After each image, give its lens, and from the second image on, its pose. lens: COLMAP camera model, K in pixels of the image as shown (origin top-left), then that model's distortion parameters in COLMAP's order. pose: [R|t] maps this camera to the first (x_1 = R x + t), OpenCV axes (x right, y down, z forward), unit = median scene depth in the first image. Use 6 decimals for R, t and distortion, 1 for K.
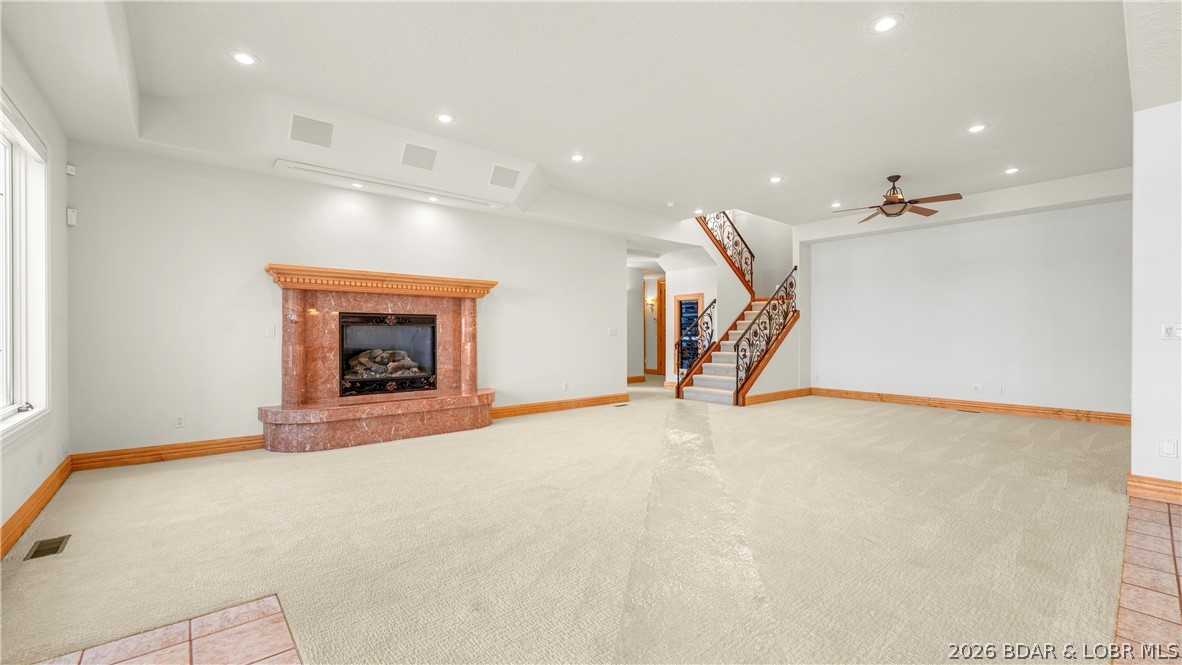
lens RADIAL K [[483.0, 0, 596.1], [0, 483.0, 337.1], [0, 0, 1]] dist [-0.000604, 0.000131]
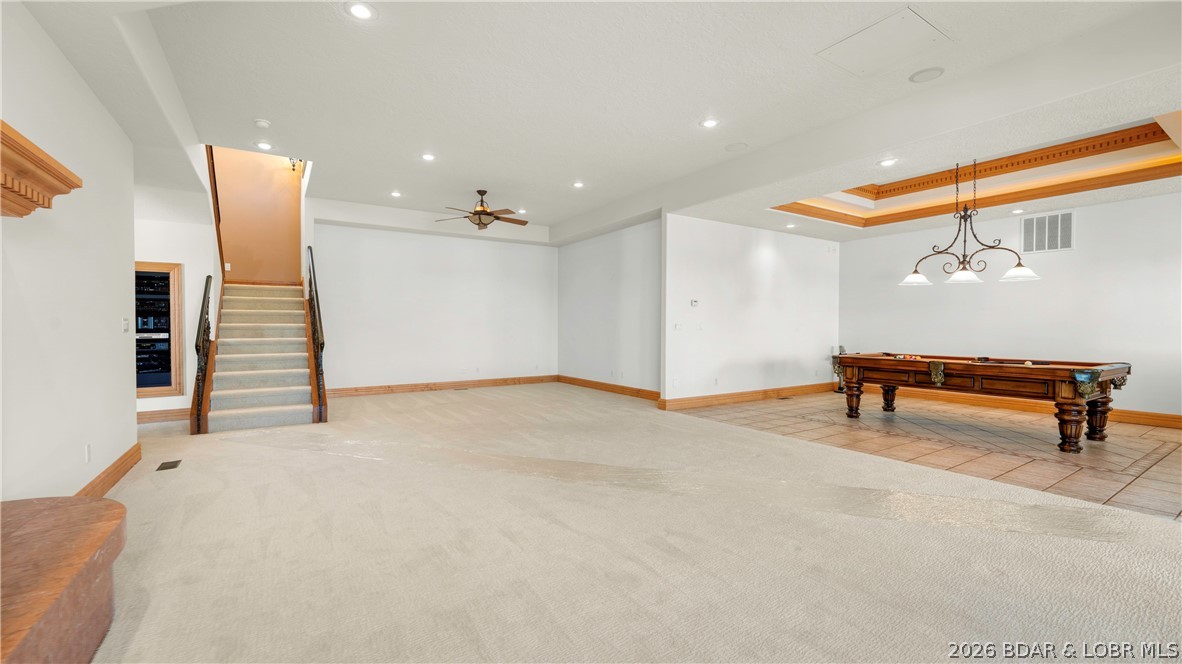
lens RADIAL K [[488.5, 0, 580.6], [0, 488.5, 323.8], [0, 0, 1]] dist [-0.000300, 0.000110]
pose [[0.150643, -0.001949, 0.988586, -0.506863], [0.007635, 0.999971, 0.000808, -0.013122], [-0.988559, 0.007426, 0.150653, 0.592622]]
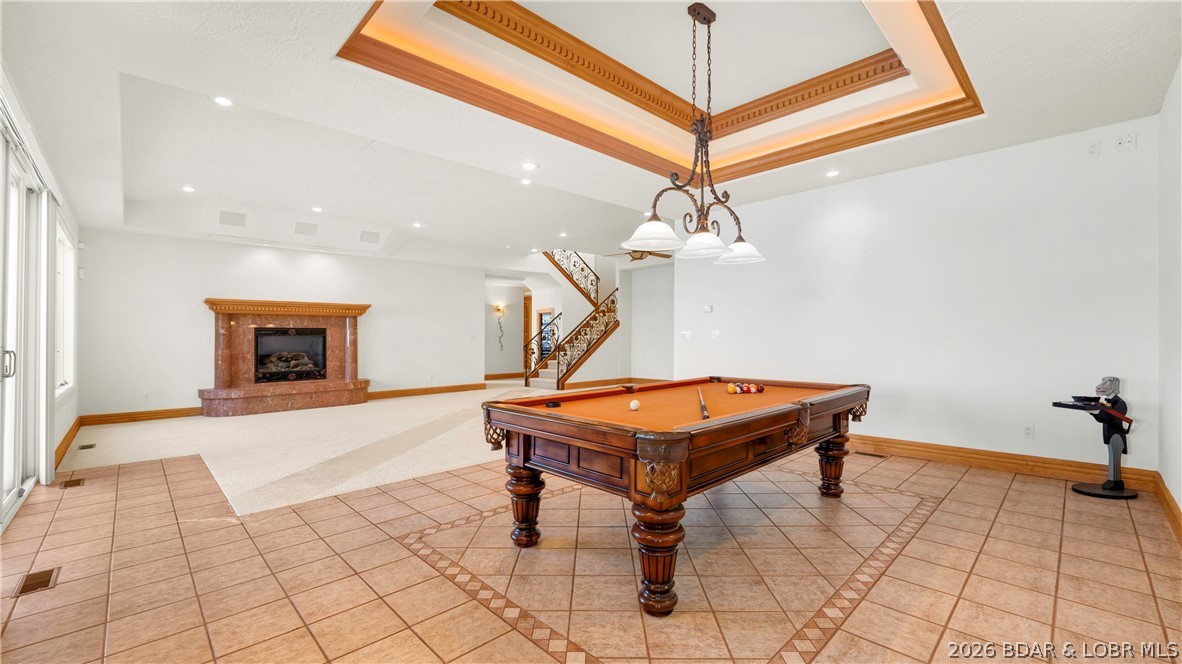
lens RADIAL K [[476.3, 0, 582.2], [0, 476.3, 333.1], [0, 0, 1]] dist [-0.000590, 0.000016]
pose [[0.998632, -0.009232, 0.051475, 0.386438], [0.010126, 0.999802, -0.017133, 0.001928], [-0.051307, 0.017631, 0.998527, -0.504978]]
